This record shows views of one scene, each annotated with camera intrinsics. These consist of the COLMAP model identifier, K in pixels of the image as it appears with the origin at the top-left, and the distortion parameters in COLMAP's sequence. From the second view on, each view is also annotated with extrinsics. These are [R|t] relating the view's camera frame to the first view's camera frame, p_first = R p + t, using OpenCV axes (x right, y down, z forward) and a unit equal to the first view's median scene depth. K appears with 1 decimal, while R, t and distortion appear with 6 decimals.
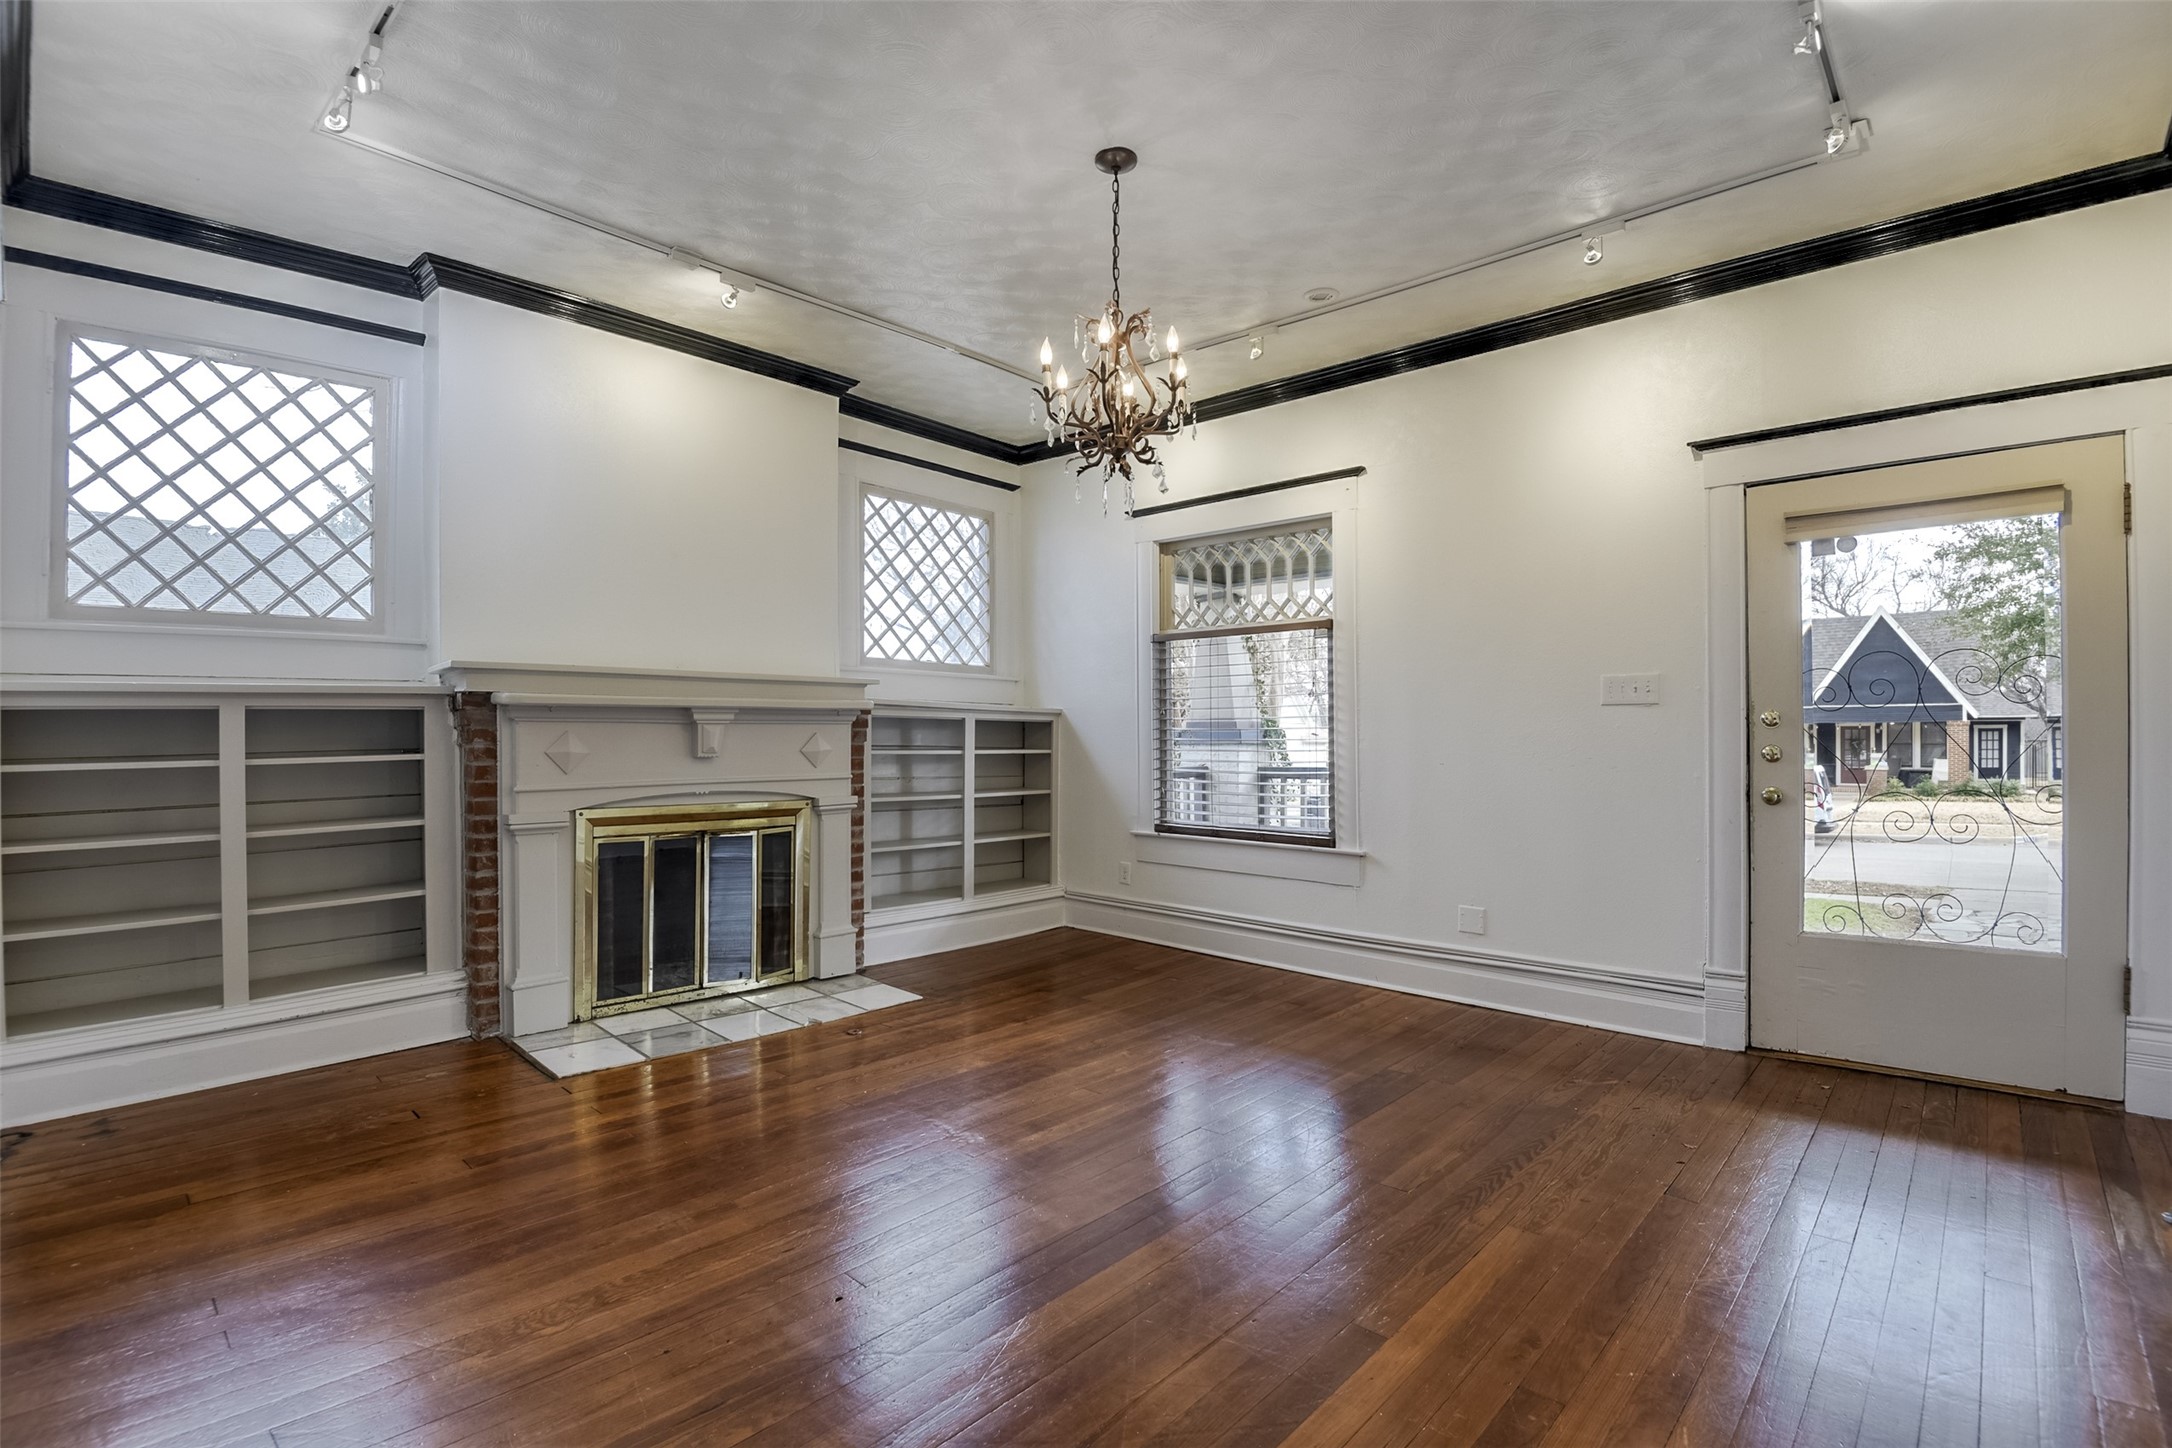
lens RADIAL K [[992.4, 0, 1085.5], [0, 992.4, 737.1], [0, 0, 1]] dist [-0.001072, -0.032451]
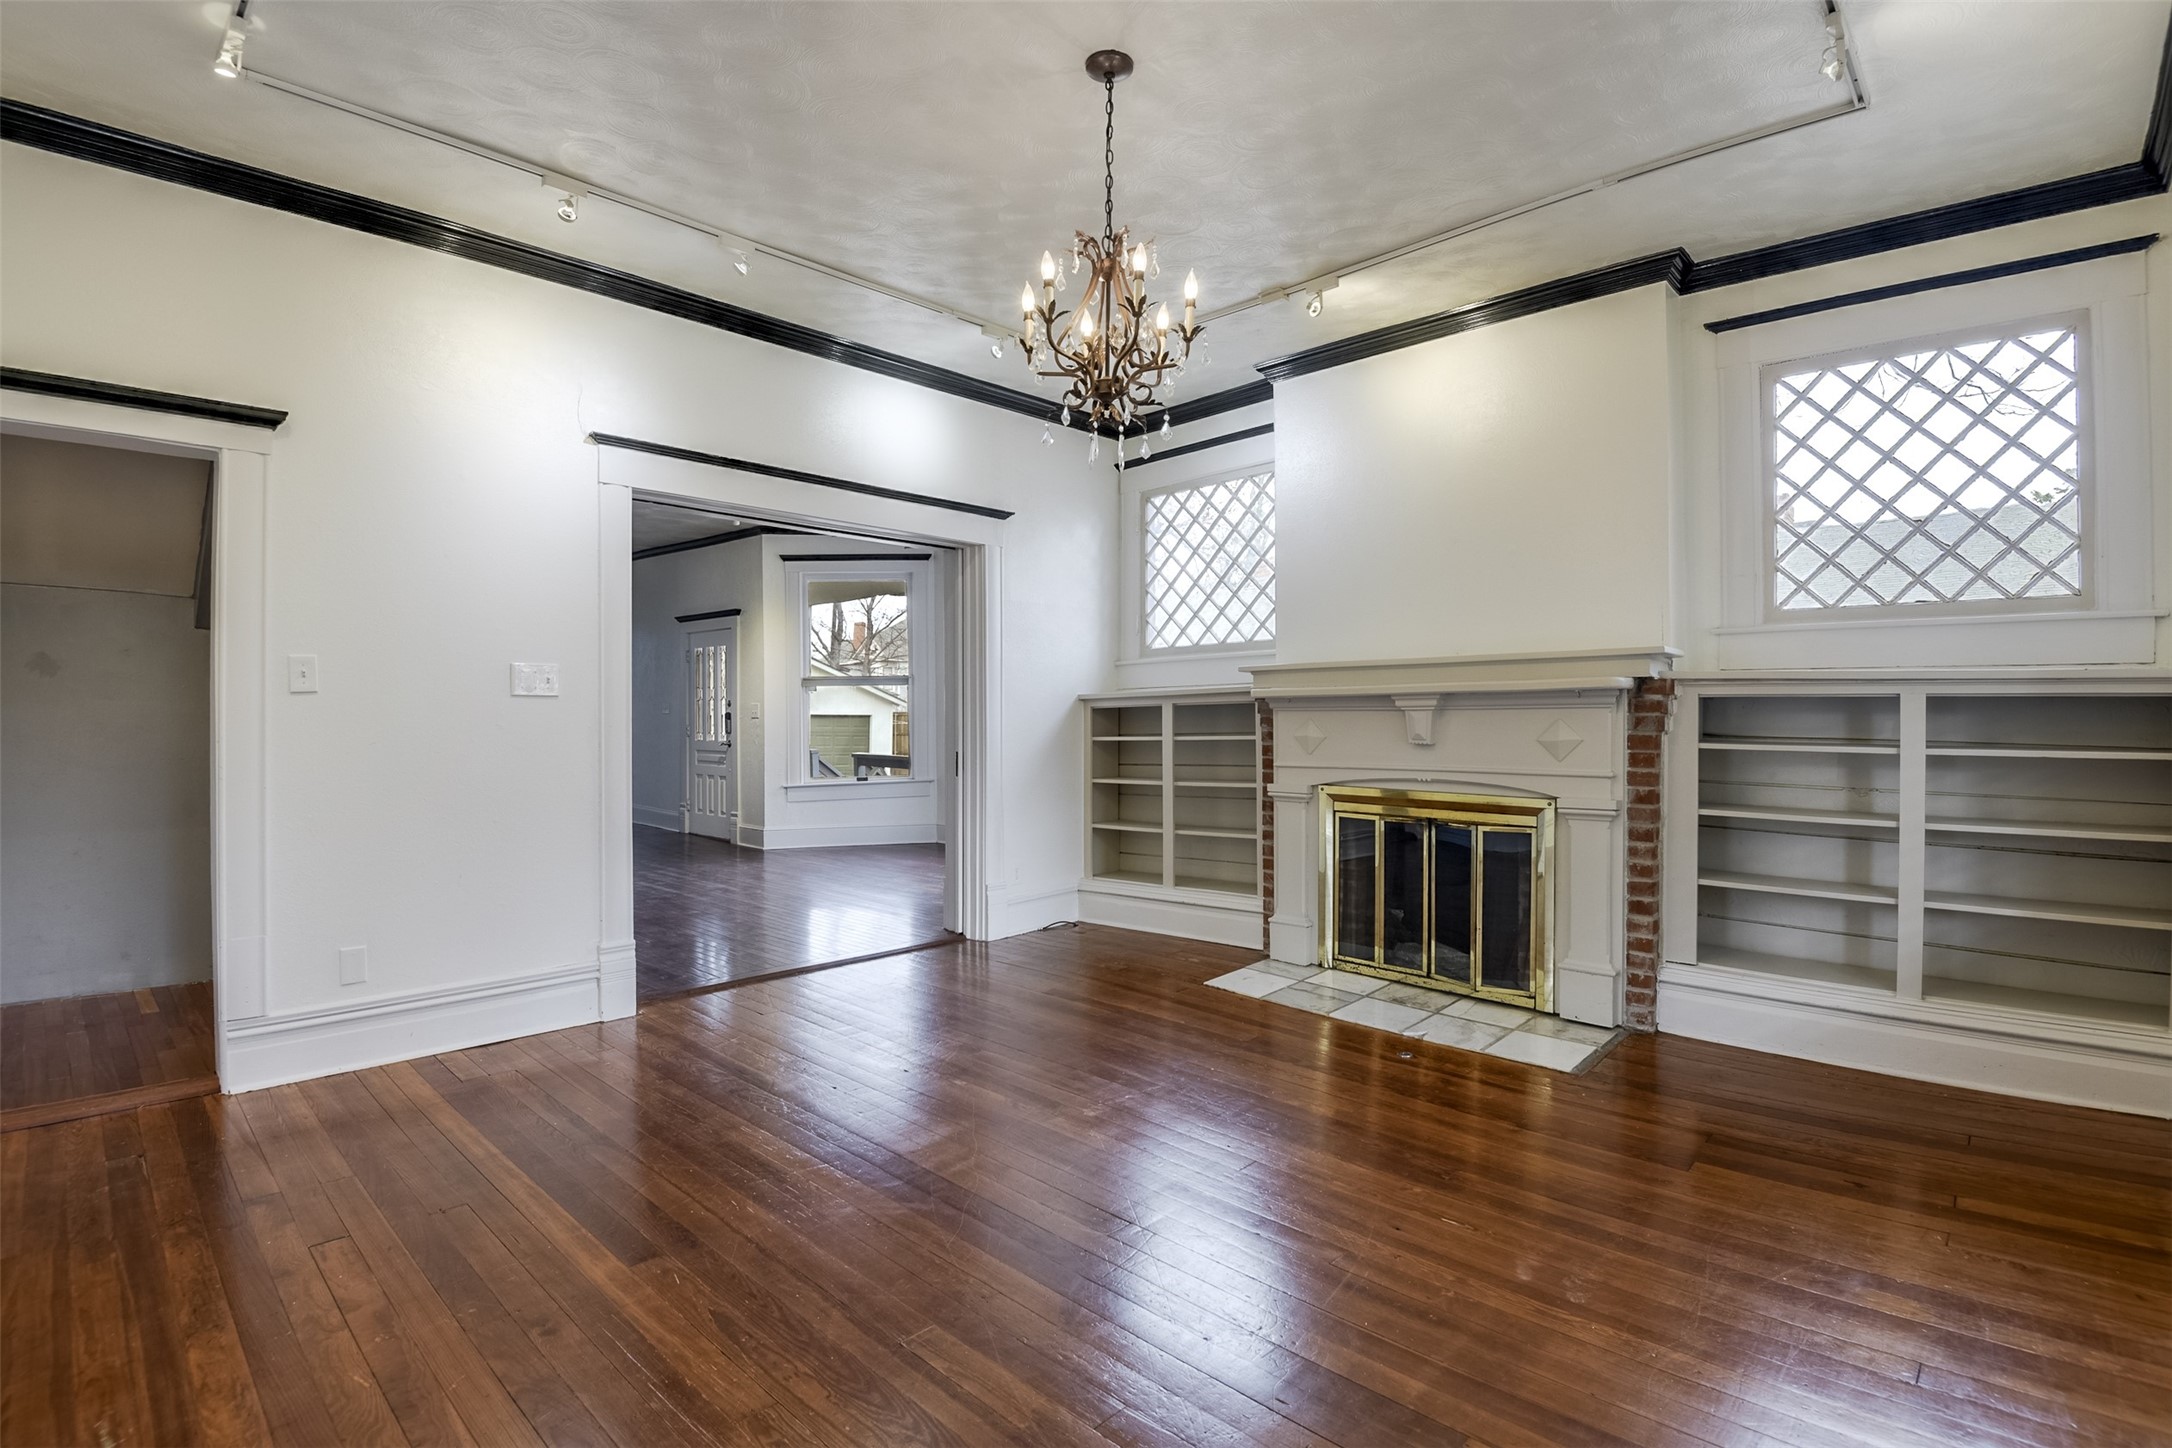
lens RADIAL K [[1007.3, 0, 1086.0], [0, 1007.3, 724.0], [0, 0, 1]] dist [0.000305, -0.033563]
pose [[-0.003827, 0.001187, -0.999992, 0.542208], [-0.005297, 0.999985, 0.001207, 0.000810], [0.999979, 0.005302, -0.003821, 0.578927]]
